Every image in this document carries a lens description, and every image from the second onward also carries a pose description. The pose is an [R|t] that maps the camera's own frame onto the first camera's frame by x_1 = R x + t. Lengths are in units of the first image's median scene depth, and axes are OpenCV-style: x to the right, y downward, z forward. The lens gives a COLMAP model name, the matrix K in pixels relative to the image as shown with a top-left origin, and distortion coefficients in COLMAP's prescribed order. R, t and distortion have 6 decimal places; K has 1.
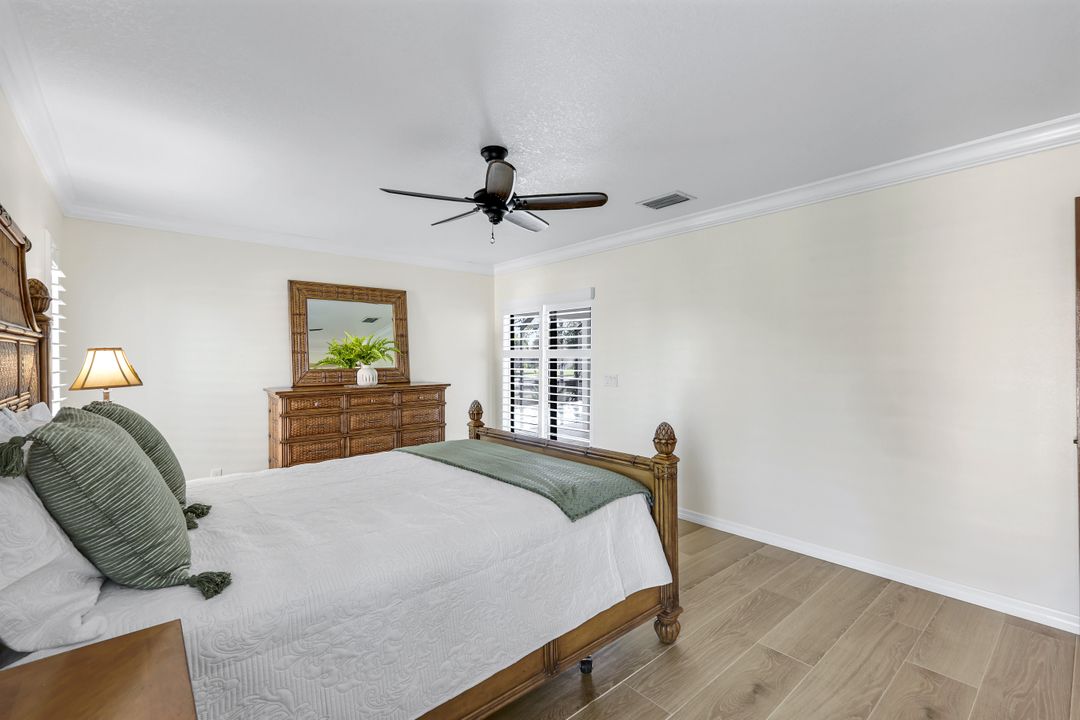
lens RADIAL K [[483.5, 0, 539.8], [0, 483.5, 354.8], [0, 0, 1]] dist [0.009142, 0.000955]
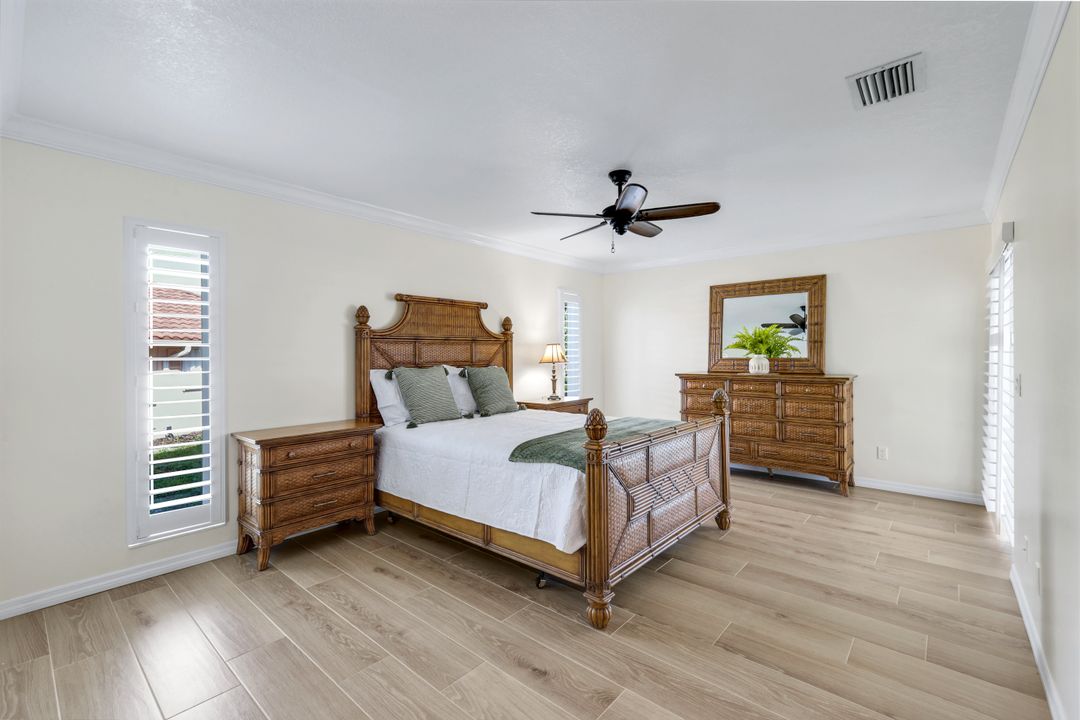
lens RADIAL K [[483.5, 0, 539.8], [0, 483.5, 354.8], [0, 0, 1]] dist [0.009142, 0.000955]
pose [[0.124026, 0.004265, -0.992270, 0.651458], [0.008957, 0.999945, 0.005417, 0.011773], [0.992239, -0.009560, 0.123981, 0.399146]]
